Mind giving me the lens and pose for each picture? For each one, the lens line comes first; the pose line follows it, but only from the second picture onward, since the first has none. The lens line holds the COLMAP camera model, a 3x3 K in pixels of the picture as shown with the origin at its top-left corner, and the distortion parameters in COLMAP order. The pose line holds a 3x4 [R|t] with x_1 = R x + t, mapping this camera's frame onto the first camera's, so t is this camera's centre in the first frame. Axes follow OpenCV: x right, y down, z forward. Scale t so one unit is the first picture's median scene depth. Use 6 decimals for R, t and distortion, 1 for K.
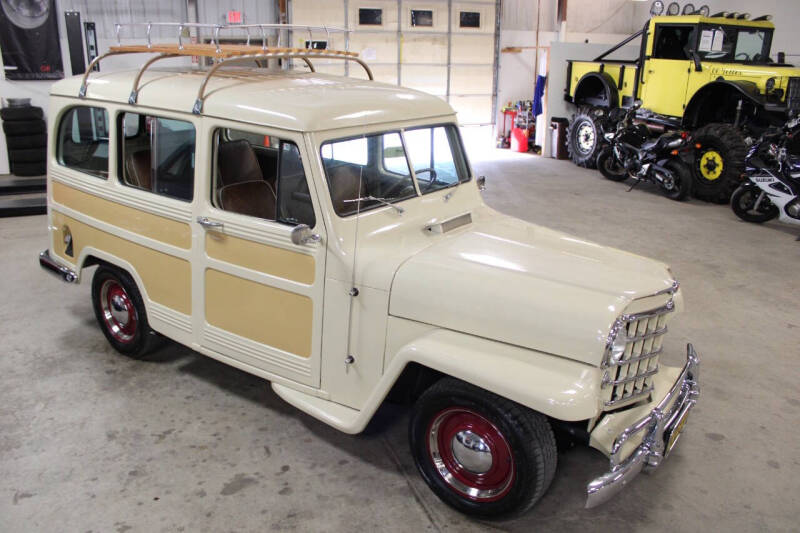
lens RADIAL K [[632.4, 0, 400.0], [0, 632.4, 241.5], [0, 0, 1]] dist [-0.090303, 0.008547]
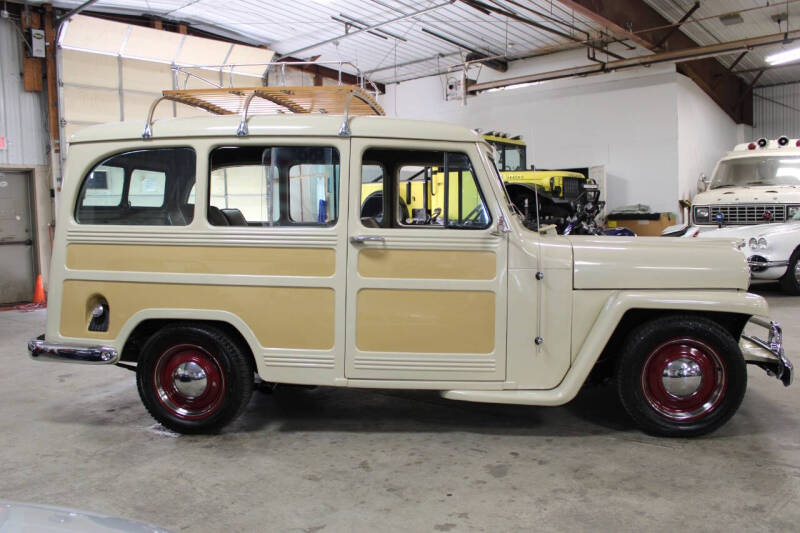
lens RADIAL K [[654.3, 0, 400.0], [0, 654.3, 266.5], [0, 0, 1]] dist [-0.154160, 0.128239]
pose [[0.892486, -0.074049, 0.444956, -0.552425], [0.161737, 0.973376, -0.162422, 0.144264], [-0.421083, 0.216925, 0.880700, 0.054509]]
